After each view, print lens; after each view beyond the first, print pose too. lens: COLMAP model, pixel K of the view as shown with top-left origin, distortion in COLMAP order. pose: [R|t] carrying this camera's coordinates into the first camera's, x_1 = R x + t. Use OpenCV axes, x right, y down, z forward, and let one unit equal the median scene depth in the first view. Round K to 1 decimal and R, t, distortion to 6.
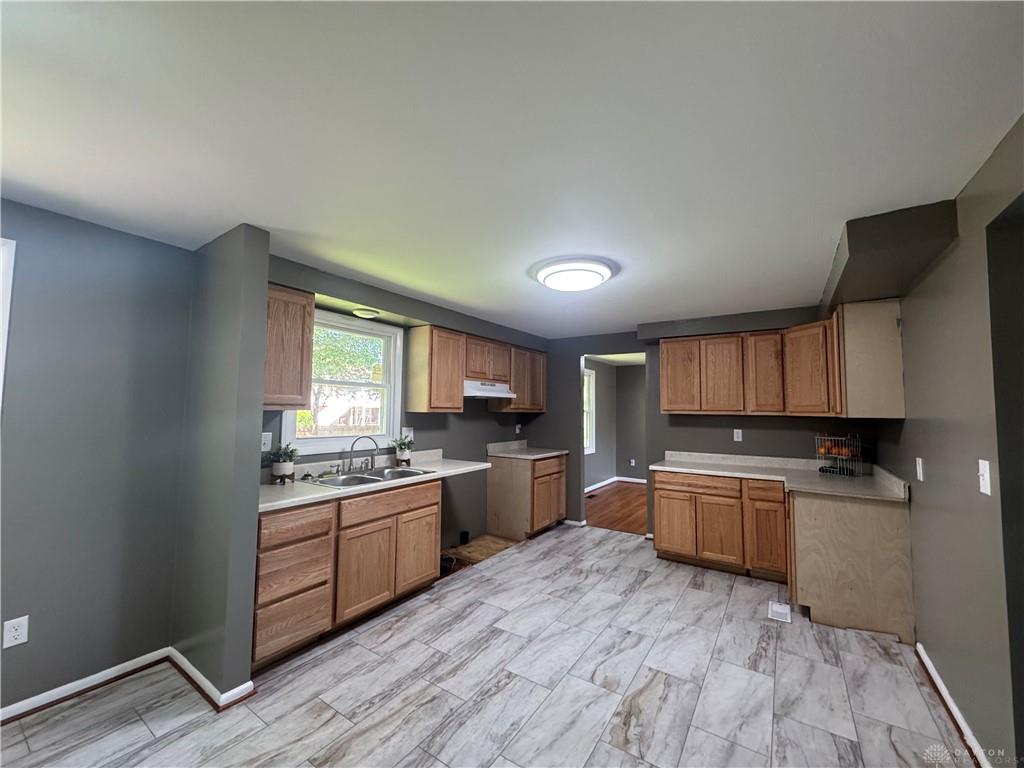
lens RADIAL K [[403.0, 0, 512.0], [0, 403.0, 384.0], [0, 0, 1]] dist [-0.011641, 0.000002]
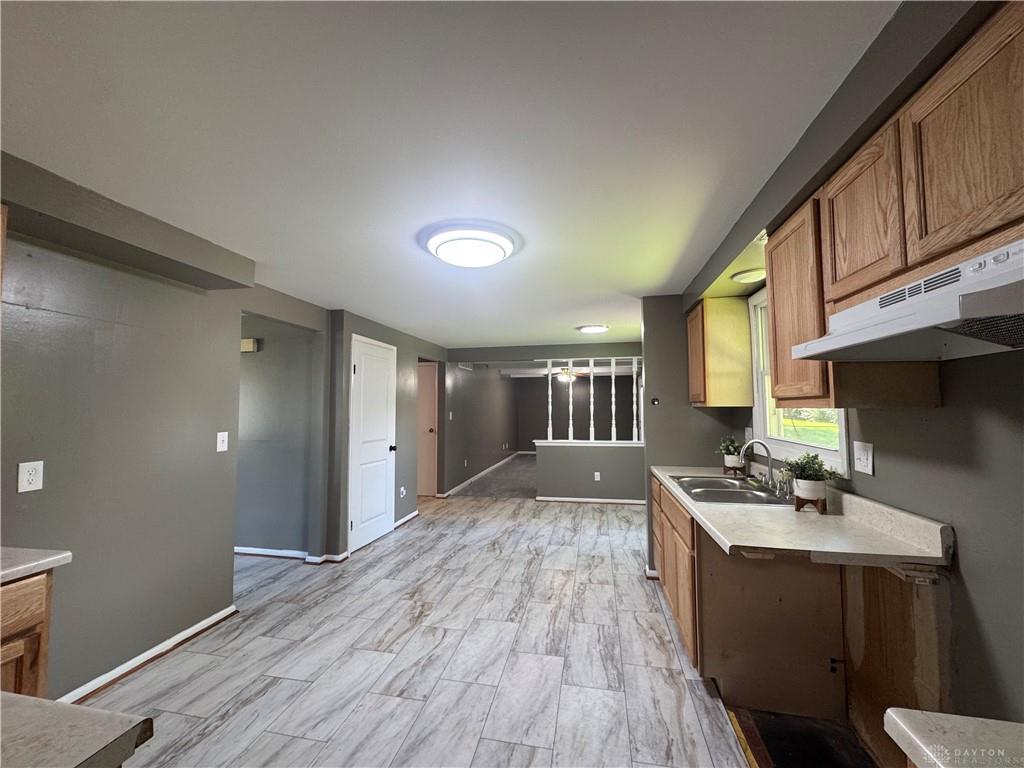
lens RADIAL K [[403.0, 0, 512.0], [0, 403.0, 384.0], [0, 0, 1]] dist [-0.011641, 0.000002]
pose [[-0.924728, -0.027951, -0.379600, 0.469341], [0.019867, 0.992396, -0.121470, 0.151943], [0.380109, -0.119868, -0.917142, 2.161363]]
